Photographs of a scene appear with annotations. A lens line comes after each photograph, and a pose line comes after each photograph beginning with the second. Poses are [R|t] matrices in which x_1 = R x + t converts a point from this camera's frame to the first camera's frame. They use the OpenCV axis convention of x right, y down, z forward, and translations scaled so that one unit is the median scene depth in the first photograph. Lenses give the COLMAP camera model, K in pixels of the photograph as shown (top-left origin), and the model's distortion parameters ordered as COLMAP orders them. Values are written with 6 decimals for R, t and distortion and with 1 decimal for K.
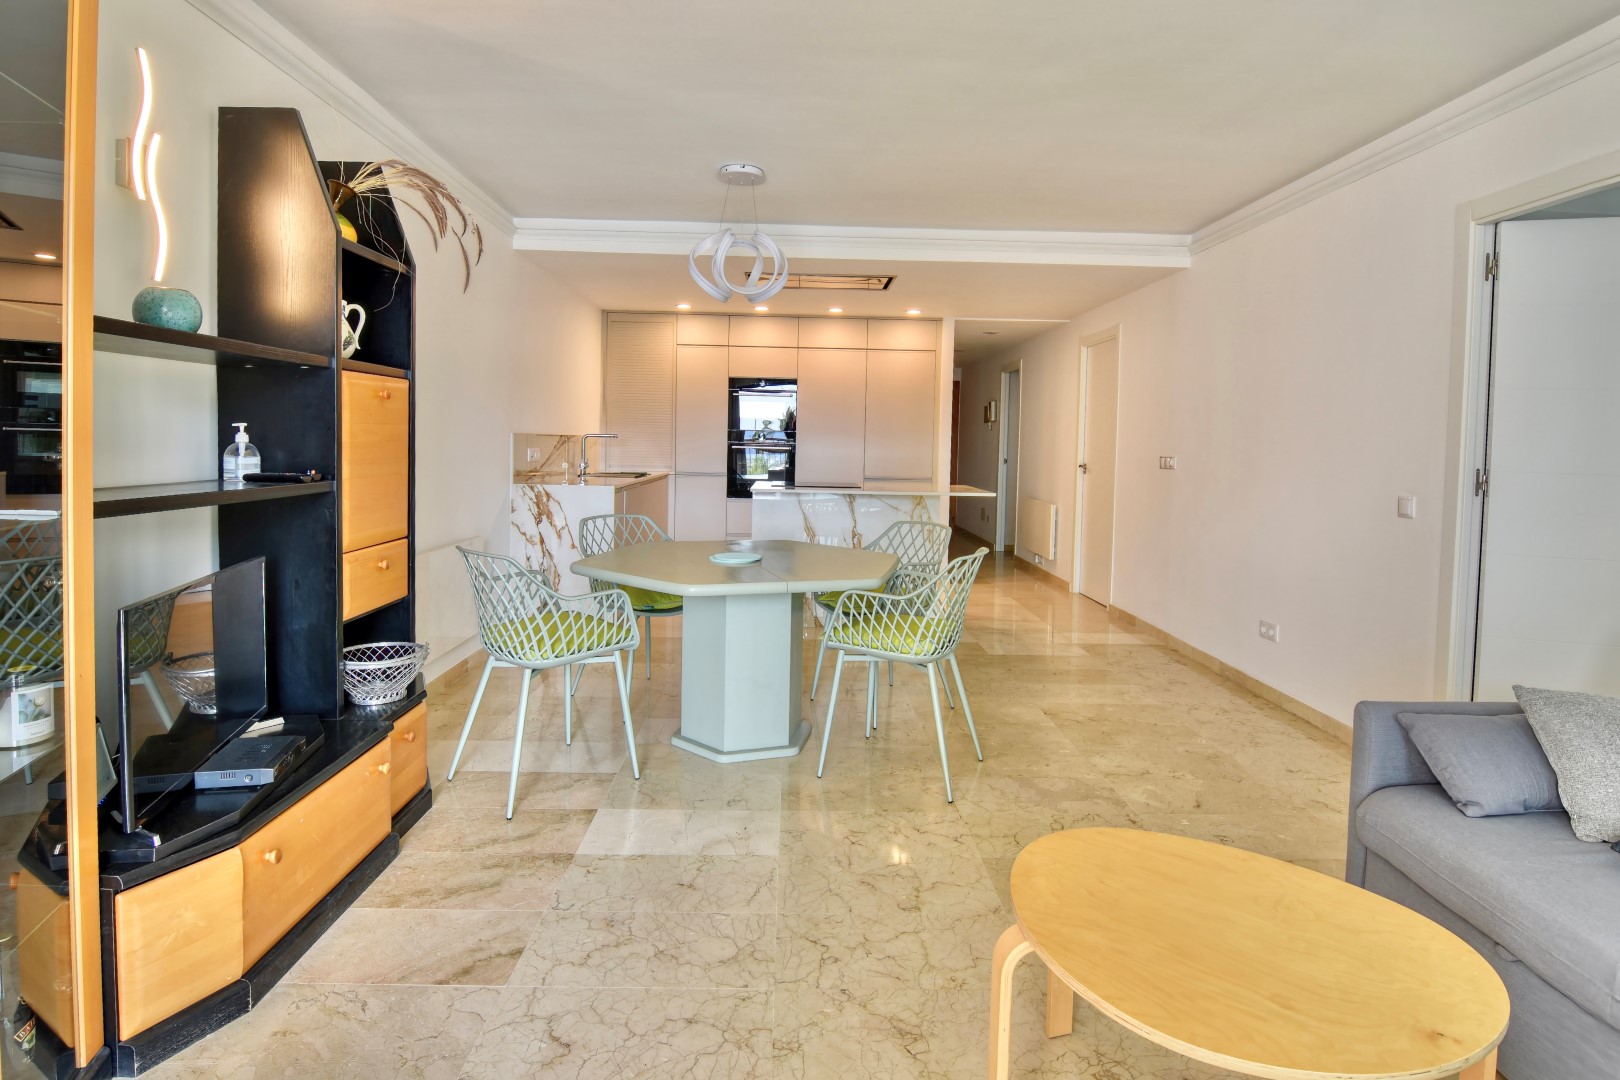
lens RADIAL K [[842.7, 0, 809.6], [0, 842.7, 479.8], [0, 0, 1]] dist [-0.000543, -0.000556]
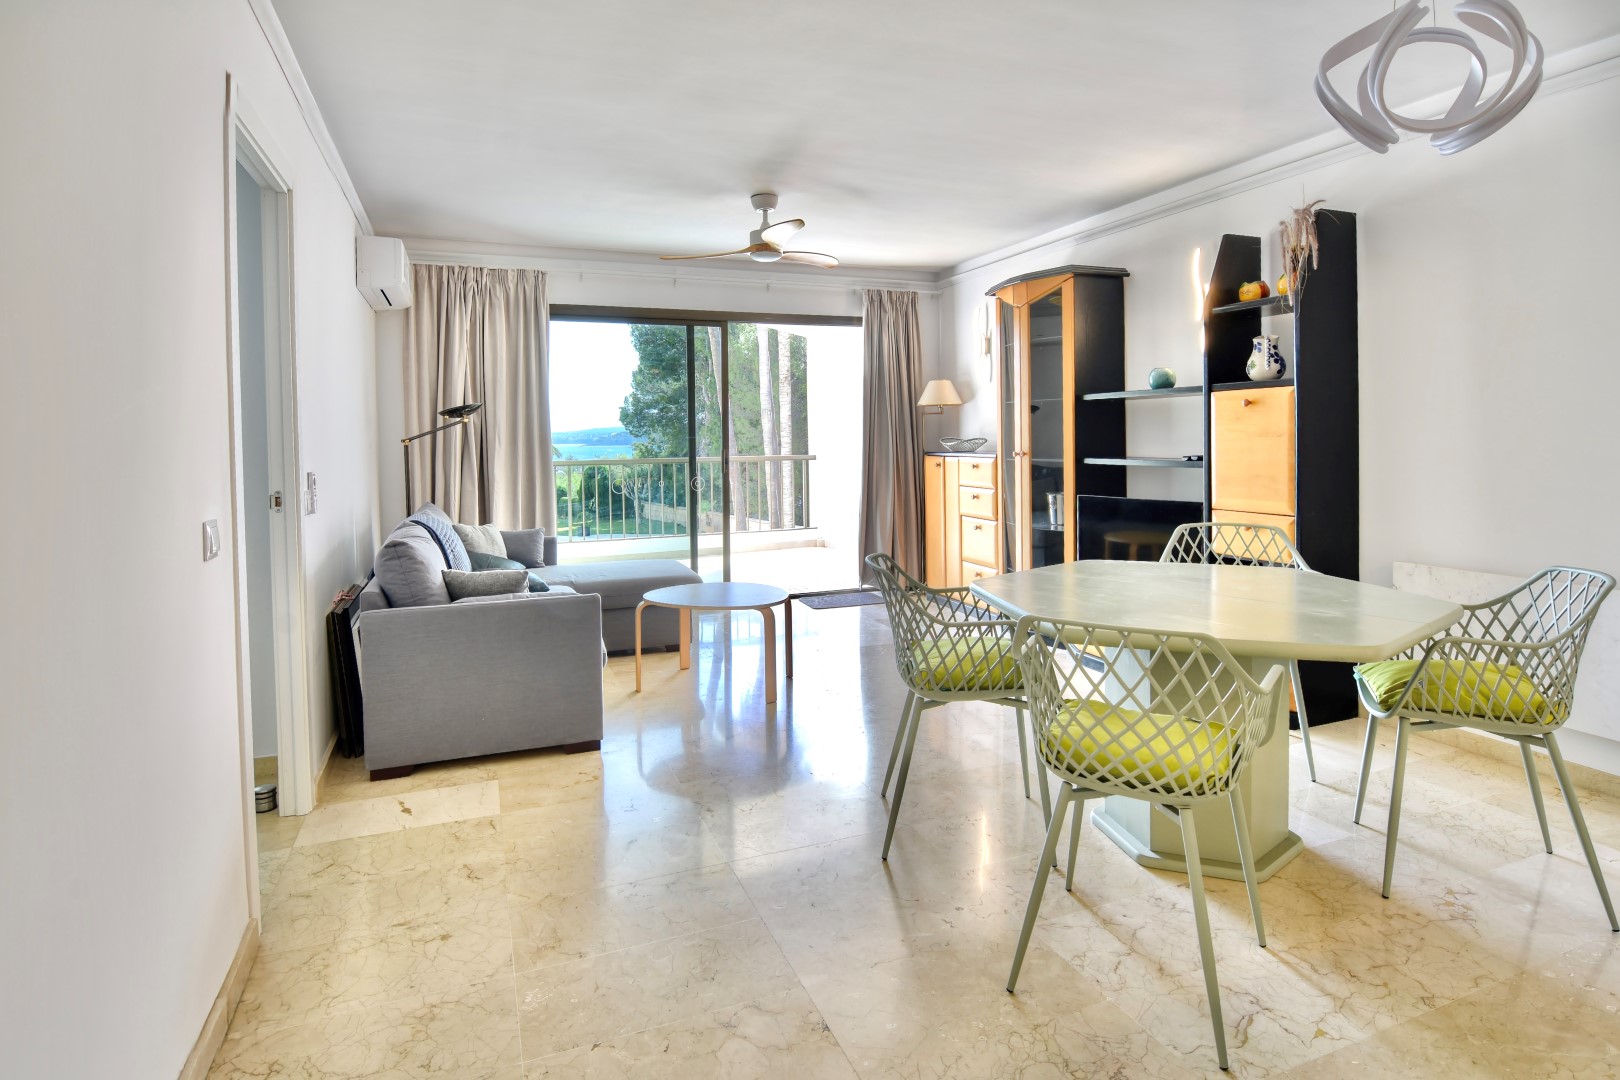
lens RADIAL K [[842.9, 0, 799.3], [0, 842.9, 456.5], [0, 0, 1]] dist [-0.011302, -0.001077]
pose [[-0.939555, 0.000174, -0.342397, 0.477955], [-0.022376, 0.997831, 0.061910, -0.059894], [0.341665, 0.065829, -0.937513, 1.490562]]
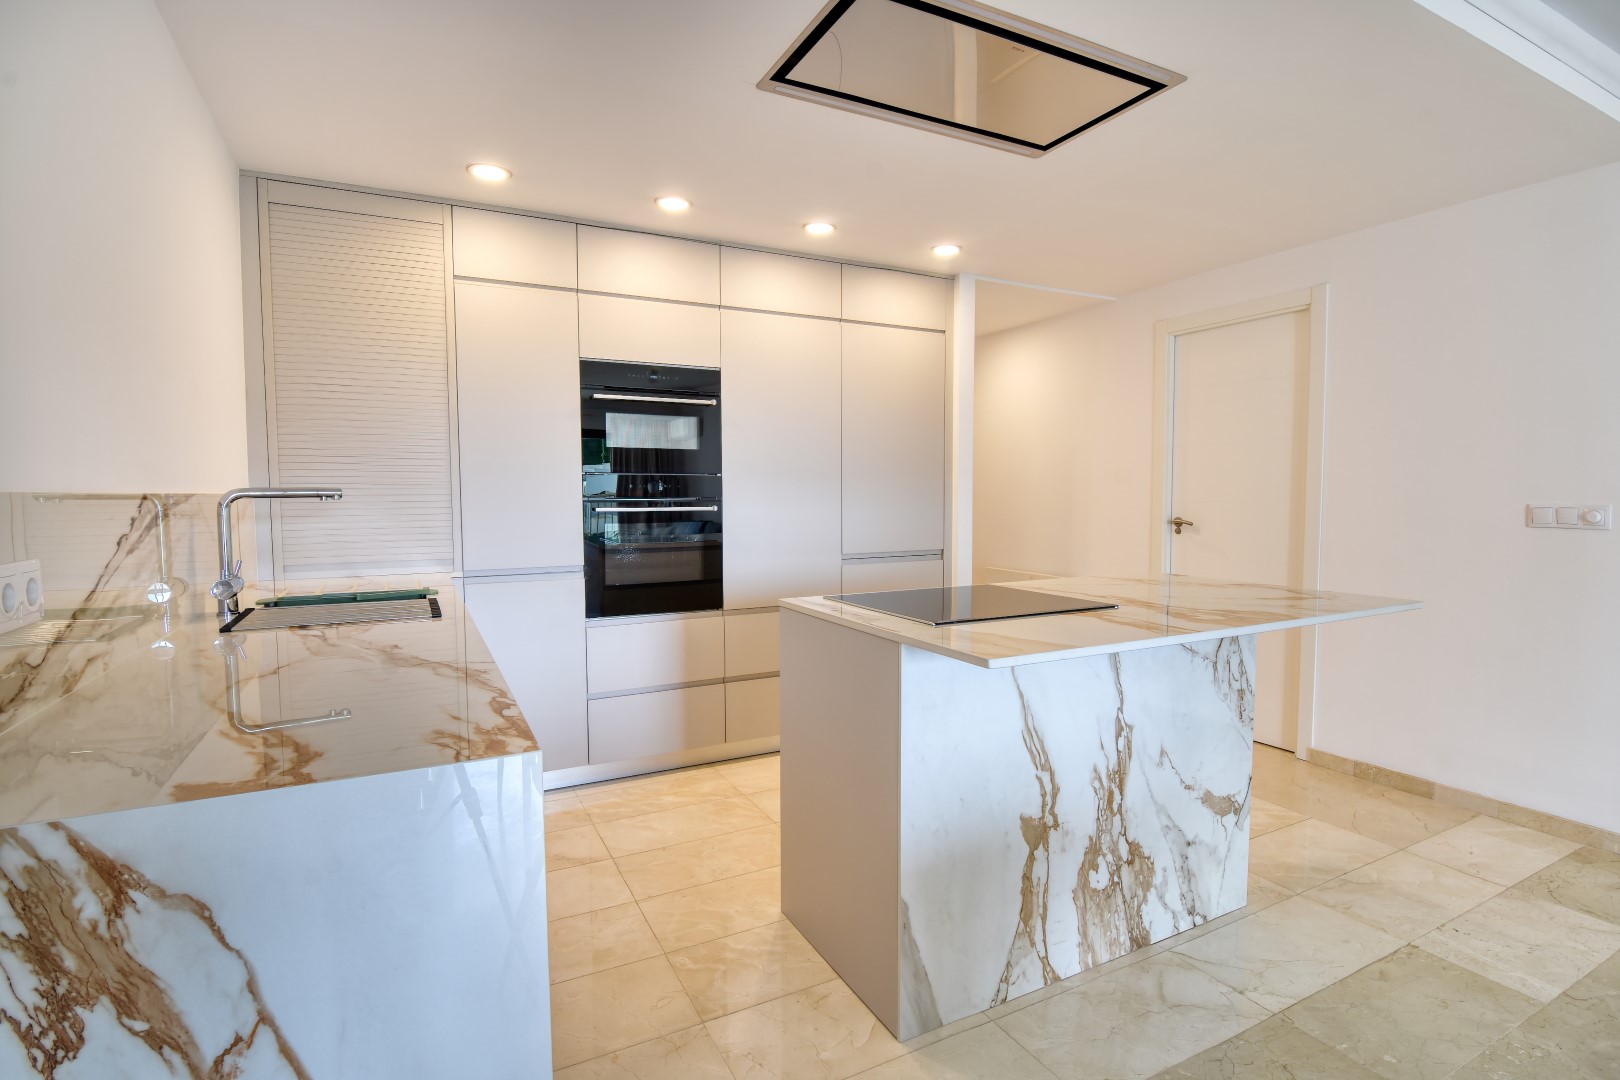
lens RADIAL K [[783.3, 0, 810.0], [0, 783.3, 540.0], [0, 0, 1]] dist [-0.016015, -0.000617]
pose [[0.898333, -0.052676, 0.436145, -0.351584], [0.043342, 0.998569, 0.031330, -0.061707], [-0.437171, -0.009242, 0.899331, 1.131578]]
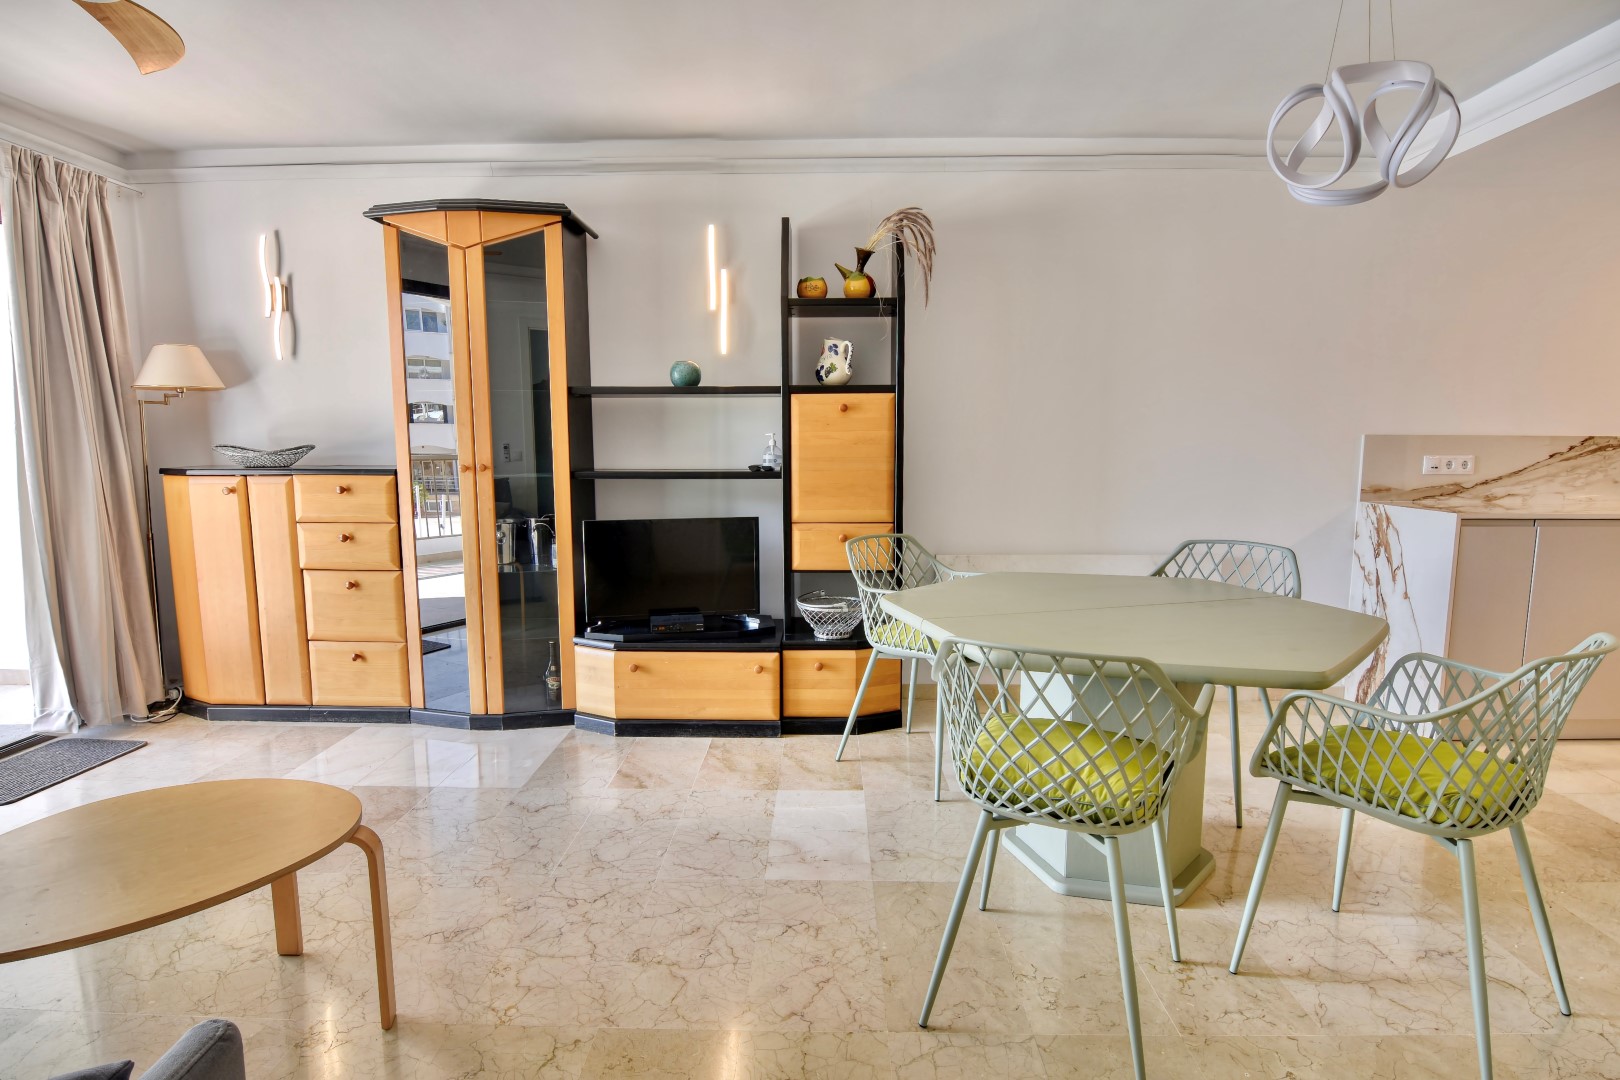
lens RADIAL K [[830.2, 0, 810.0], [0, 830.2, 540.0], [0, 0, 1]] dist [0.005083, -0.017710]
pose [[-0.044303, 0.101094, -0.993890, 0.588928], [-0.046600, 0.993575, 0.103139, -0.020772], [0.997931, 0.050885, -0.039308, 0.742337]]
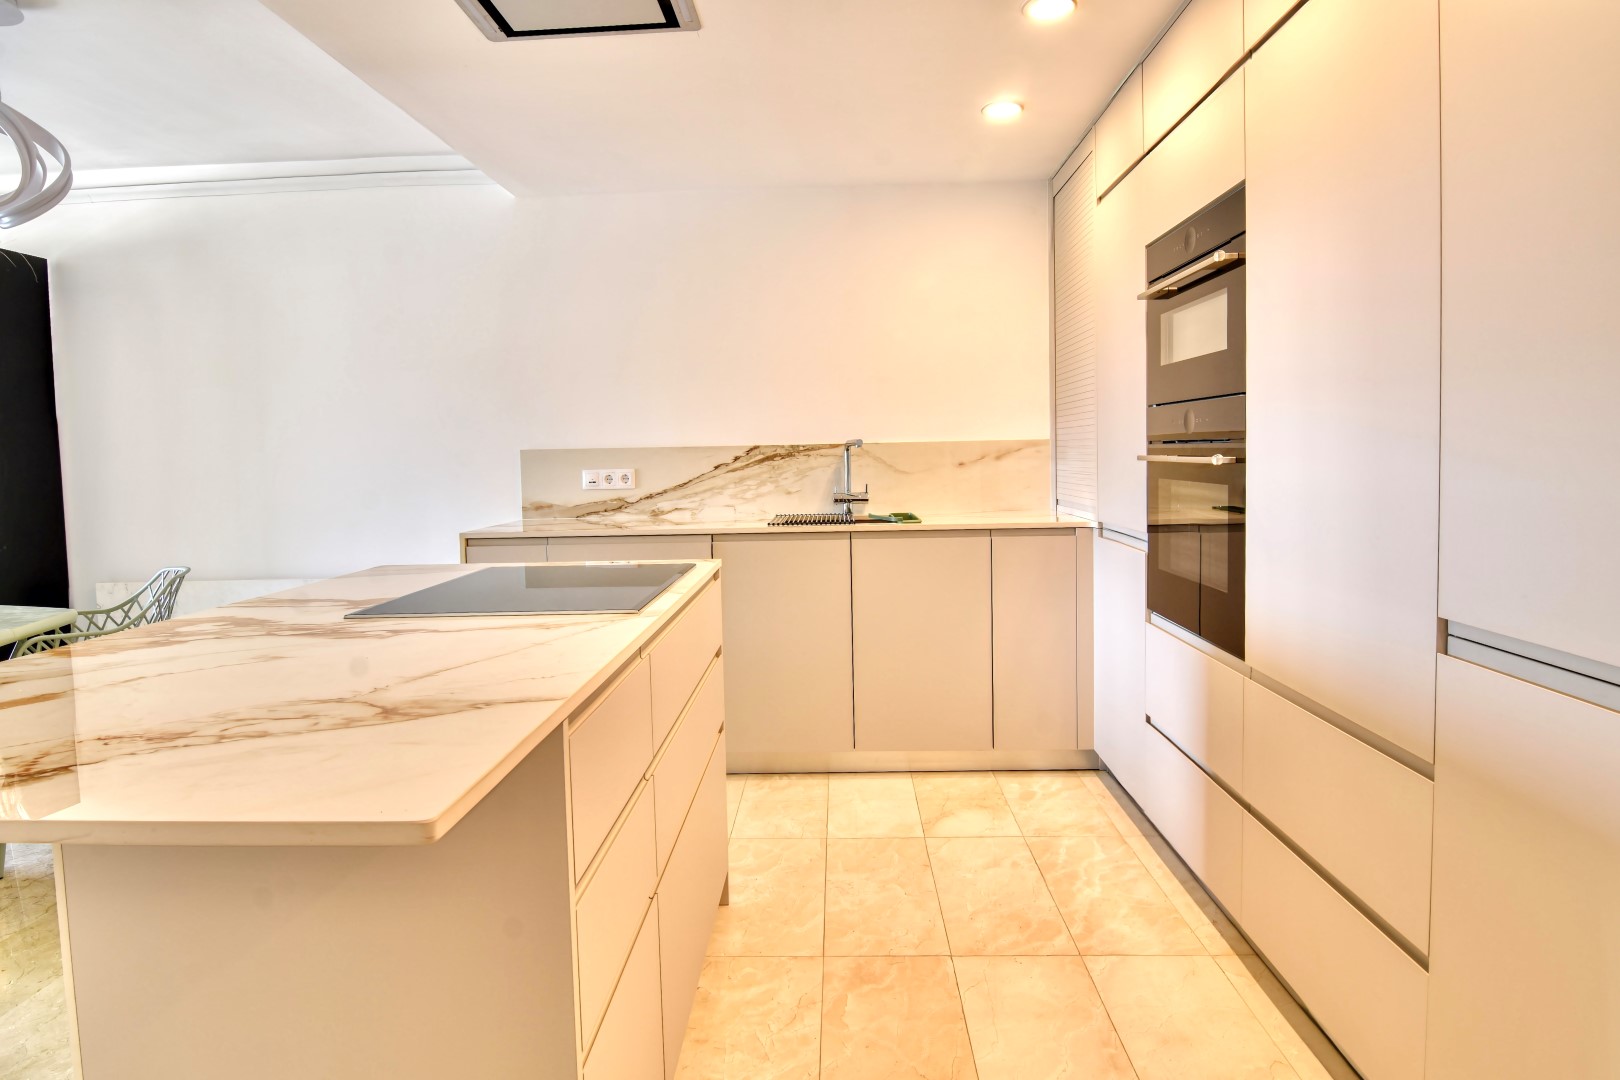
lens RADIAL K [[842.7, 0, 809.6], [0, 842.7, 479.8], [0, 0, 1]] dist [-0.000543, -0.000556]
pose [[-0.065292, 0.013206, -0.997779, 0.507992], [-0.025223, 0.999571, 0.014880, -0.065369], [0.997547, 0.026139, -0.064931, 1.804520]]
